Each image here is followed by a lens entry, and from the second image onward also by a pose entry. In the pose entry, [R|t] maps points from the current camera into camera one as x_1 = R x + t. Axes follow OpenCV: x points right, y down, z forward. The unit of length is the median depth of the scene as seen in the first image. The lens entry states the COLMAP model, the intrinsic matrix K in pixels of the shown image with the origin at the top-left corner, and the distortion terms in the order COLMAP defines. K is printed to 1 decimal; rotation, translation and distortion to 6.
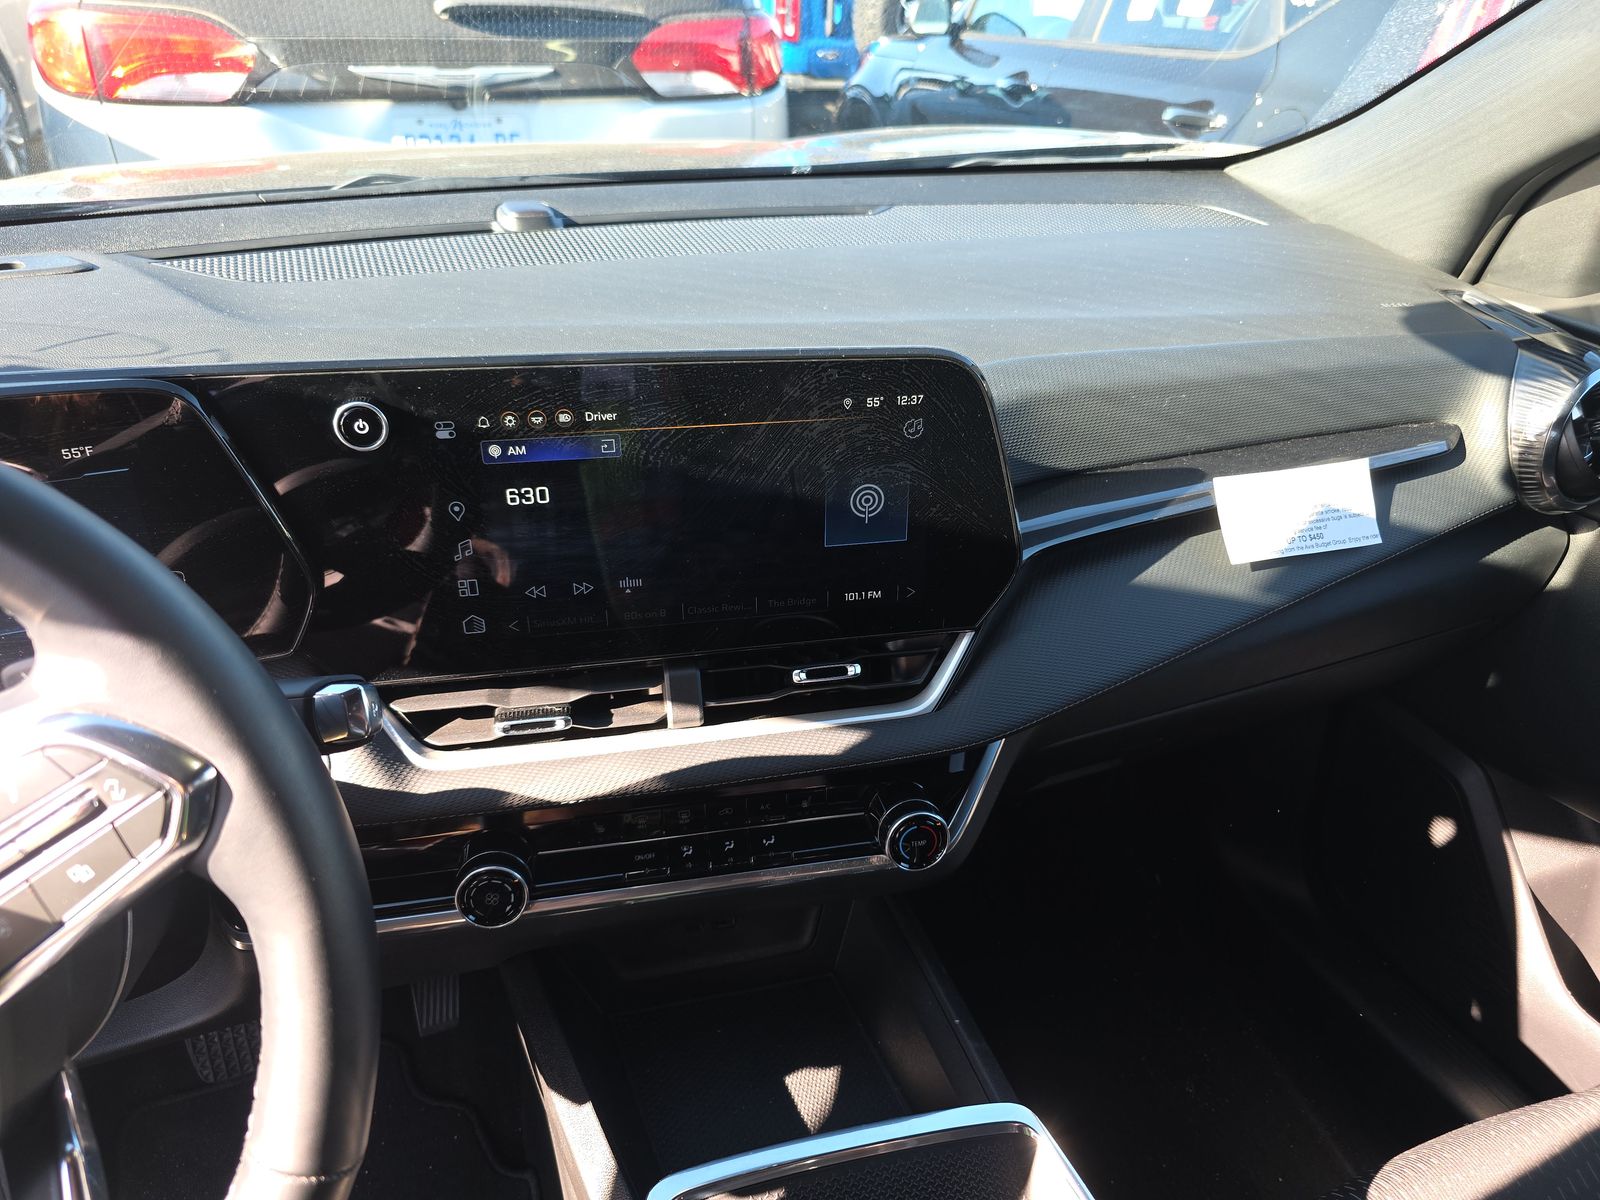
lens RADIAL K [[1037.8, 0, 800.0], [0, 1037.8, 600.0], [0, 0, 1]] dist [0.066525, -0.081639]
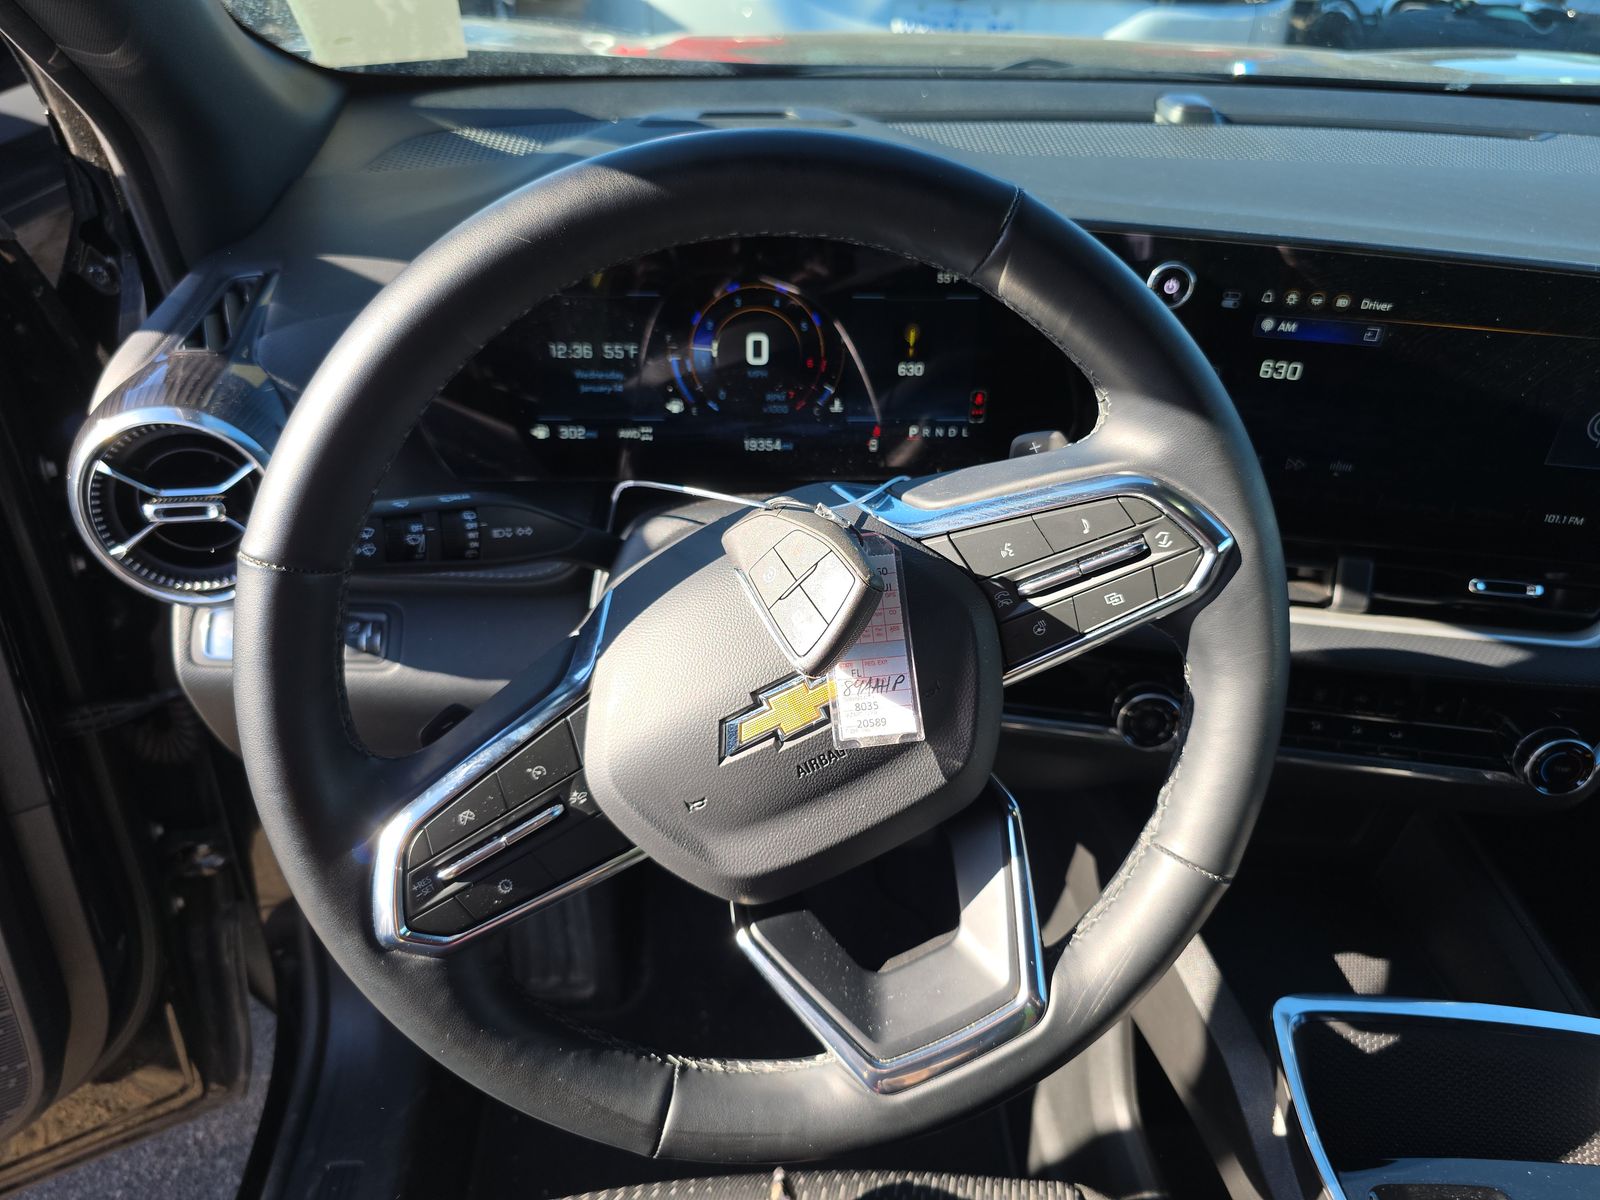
lens RADIAL K [[1069.4, 0, 800.0], [0, 1069.4, 600.0], [0, 0, 1]] dist [-0.022795, 0.002870]
pose [[0.948796, 0.197263, -0.246724, -0.337173], [-0.178360, 0.979174, 0.096981, 0.094248], [0.260716, -0.048009, 0.964221, -0.169715]]
